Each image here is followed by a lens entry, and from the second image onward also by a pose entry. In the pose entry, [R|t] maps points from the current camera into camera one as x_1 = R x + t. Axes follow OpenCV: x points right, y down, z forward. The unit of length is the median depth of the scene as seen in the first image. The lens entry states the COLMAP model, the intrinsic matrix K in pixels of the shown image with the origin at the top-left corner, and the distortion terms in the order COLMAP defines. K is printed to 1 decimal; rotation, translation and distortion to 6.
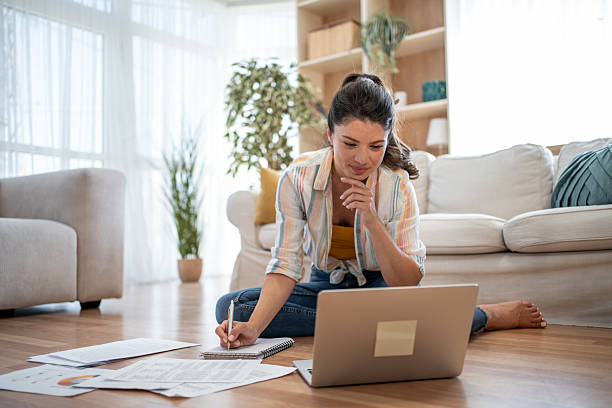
lens RADIAL K [[613.1, 0, 304.8], [0, 613.1, 196.5], [0, 0, 1]] dist [-0.019495, 0.127726]
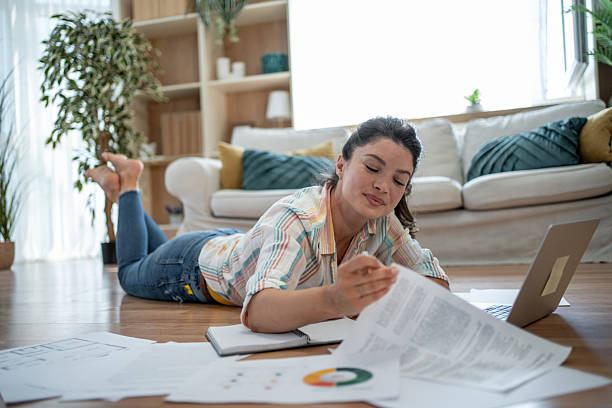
lens RADIAL K [[613.1, 0, 304.8], [0, 613.1, 196.5], [0, 0, 1]] dist [-0.019495, 0.127726]
pose [[0.924809, -0.014103, 0.380171, -0.126938], [0.003802, 0.999605, 0.027831, 0.017193], [-0.380413, -0.024293, 0.924498, 0.053970]]
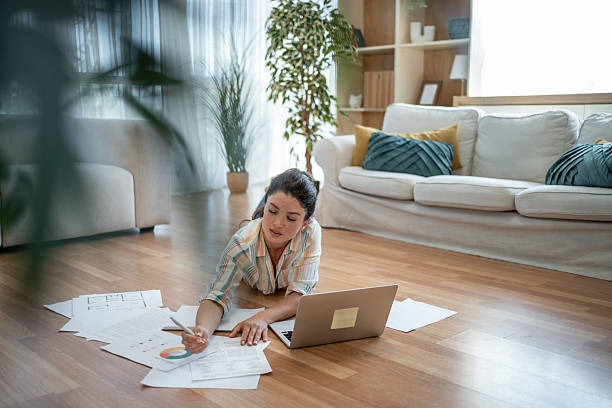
lens RADIAL K [[622.3, 0, 304.9], [0, 622.3, 194.6], [0, 0, 1]] dist [0.004881, 0.037077]
pose [[0.992076, 0.036929, -0.120086, 0.086846], [-0.011522, 0.978539, 0.205738, -0.107862], [0.125107, -0.202725, 0.971211, -0.139408]]
